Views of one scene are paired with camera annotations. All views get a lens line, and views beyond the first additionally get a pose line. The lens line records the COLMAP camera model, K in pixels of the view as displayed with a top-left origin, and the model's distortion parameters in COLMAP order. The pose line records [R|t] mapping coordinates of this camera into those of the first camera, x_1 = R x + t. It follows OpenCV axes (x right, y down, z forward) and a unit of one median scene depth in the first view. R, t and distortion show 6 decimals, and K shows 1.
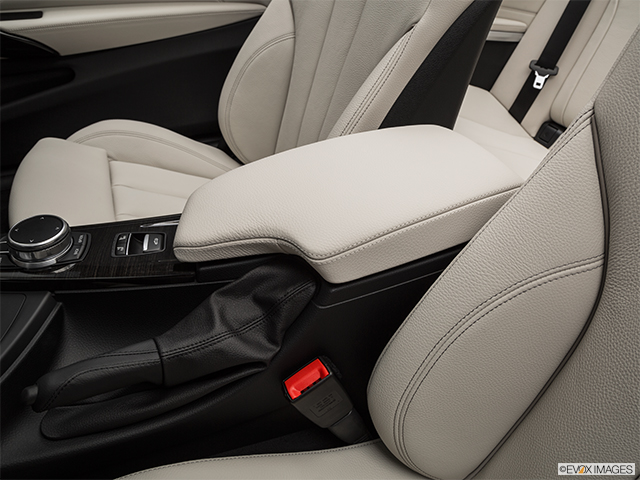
lens RADIAL K [[497.8, 0, 321.3], [0, 497.8, 238.8], [0, 0, 1]] dist [-0.088072, 0.024966]
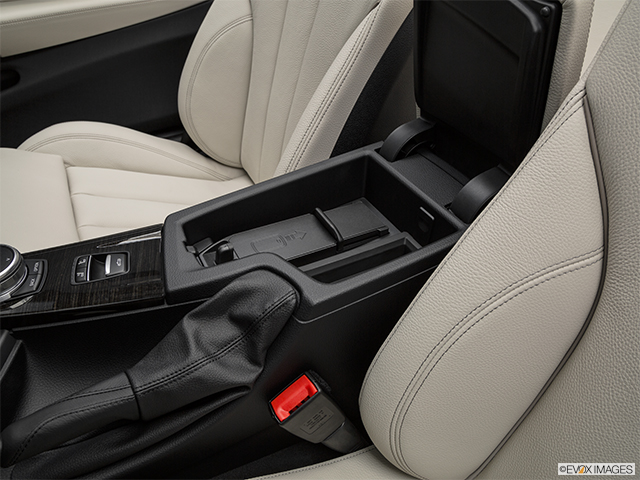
lens RADIAL K [[497.8, 0, 316.8], [0, 497.8, 242.9], [0, 0, 1]] dist [-0.088072, 0.024966]
pose [[0.996180, -0.080581, 0.033640, 0.005673], [0.078522, 0.995188, 0.058614, -0.060963], [-0.038202, -0.055748, 0.997714, 0.080869]]
